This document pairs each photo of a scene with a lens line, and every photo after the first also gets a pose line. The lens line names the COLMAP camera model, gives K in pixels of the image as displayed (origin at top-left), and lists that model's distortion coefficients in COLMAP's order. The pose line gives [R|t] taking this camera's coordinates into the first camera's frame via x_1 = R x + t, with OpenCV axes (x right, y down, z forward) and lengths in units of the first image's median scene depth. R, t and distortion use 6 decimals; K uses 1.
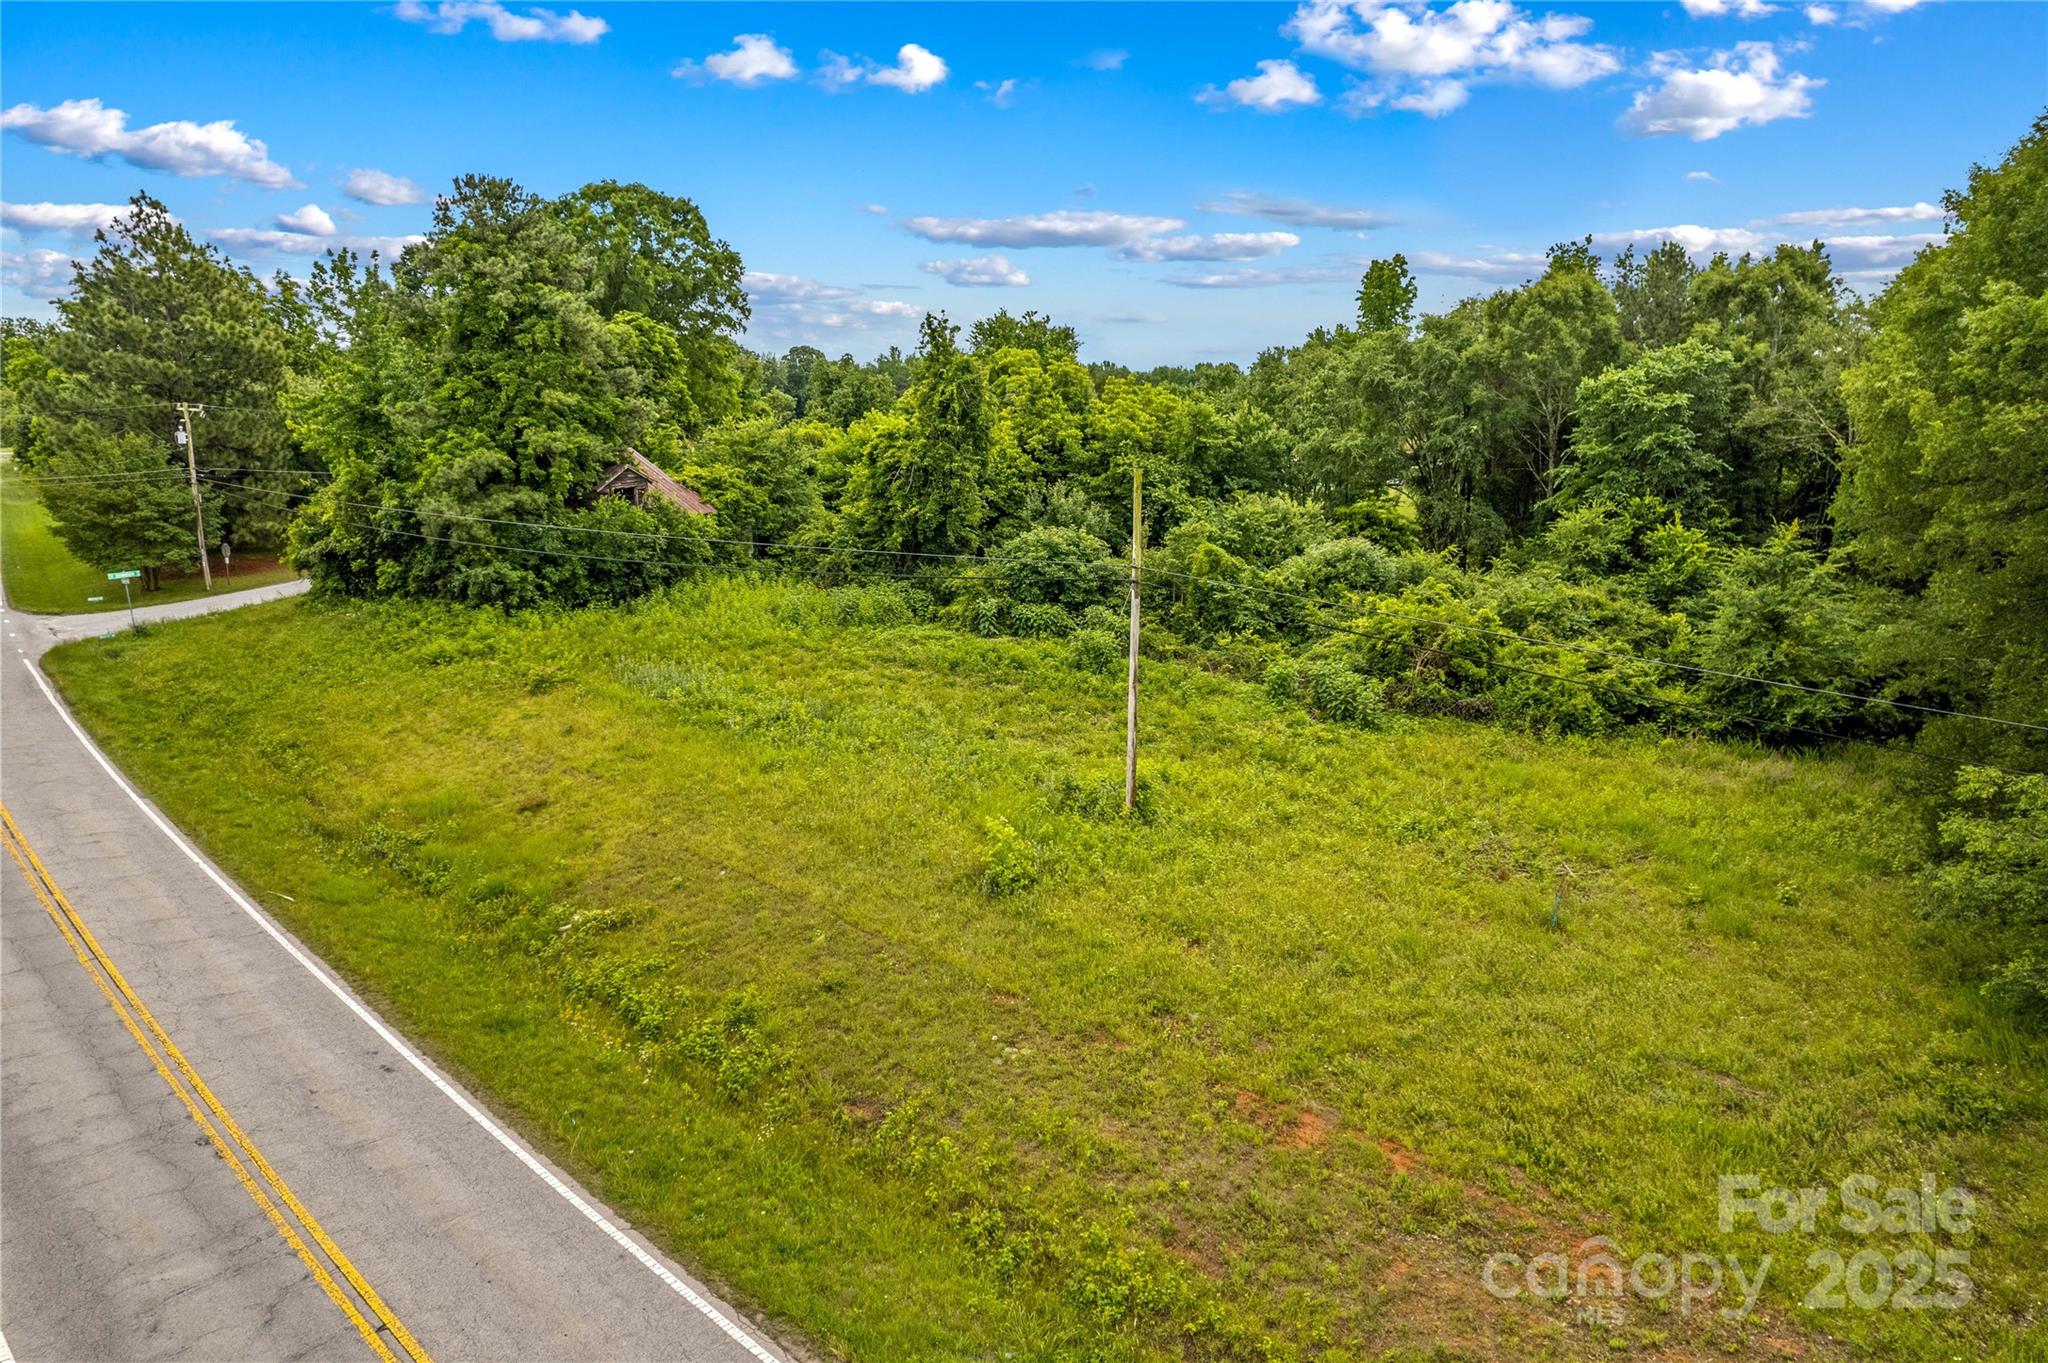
lens RADIAL K [[1311.7, 0, 1024.0], [0, 1311.7, 681.5], [0, 0, 1]] dist [-0.067099, 0.055225]
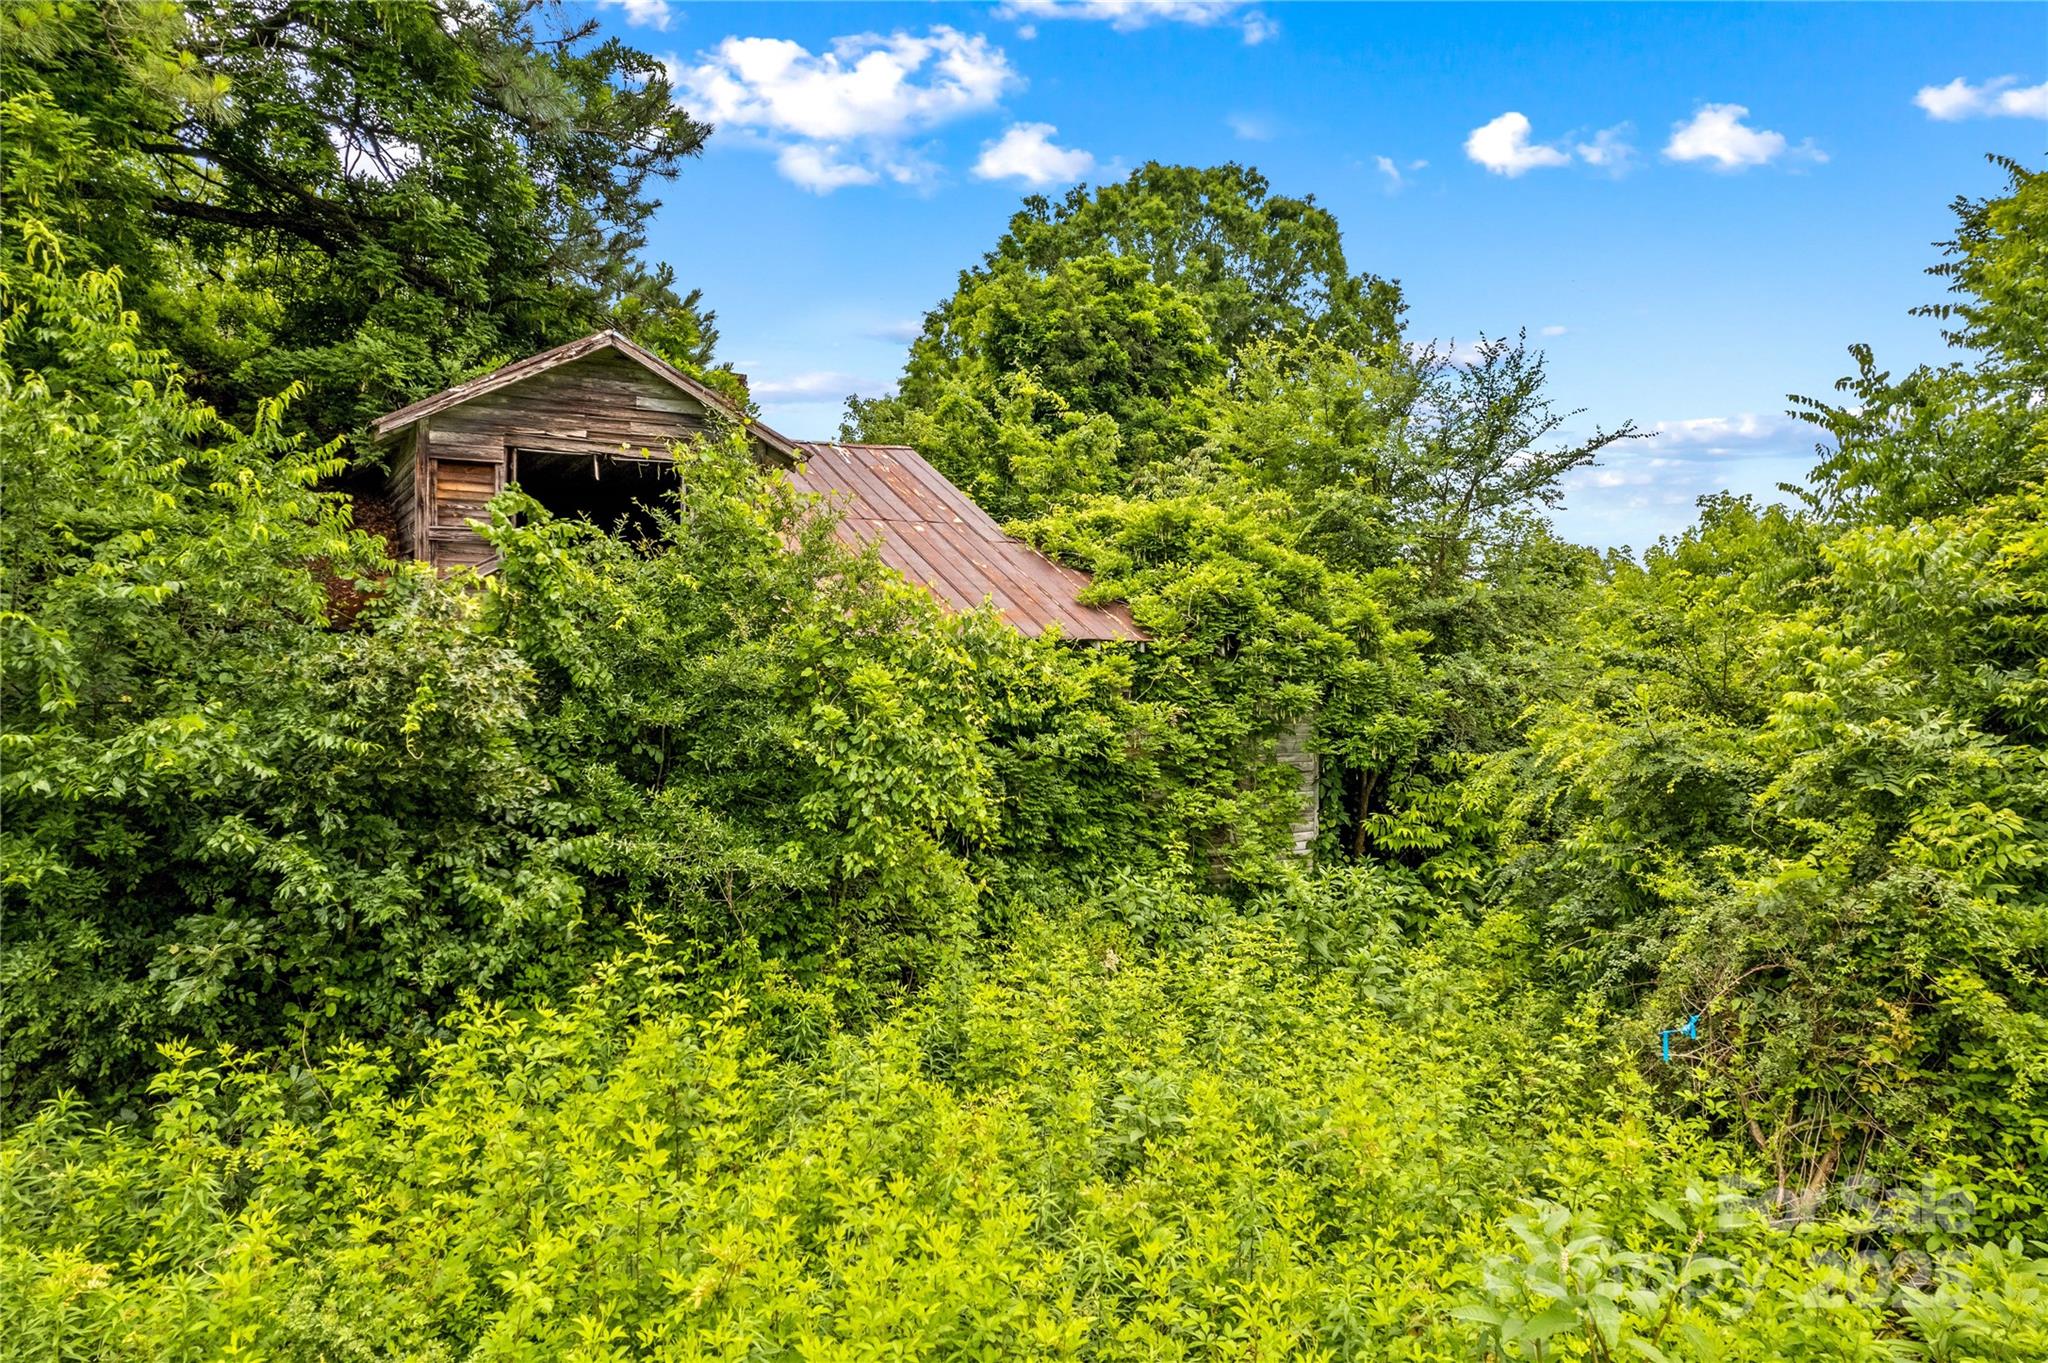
lens RADIAL K [[1311.7, 0, 1024.0], [0, 1311.7, 681.5], [0, 0, 1]] dist [-0.067099, 0.055225]
pose [[0.862430, -0.020294, -0.505769, -0.135309], [-0.106854, 0.969379, -0.221102, -0.069690], [0.494769, 0.244729, 0.833854, 0.785170]]
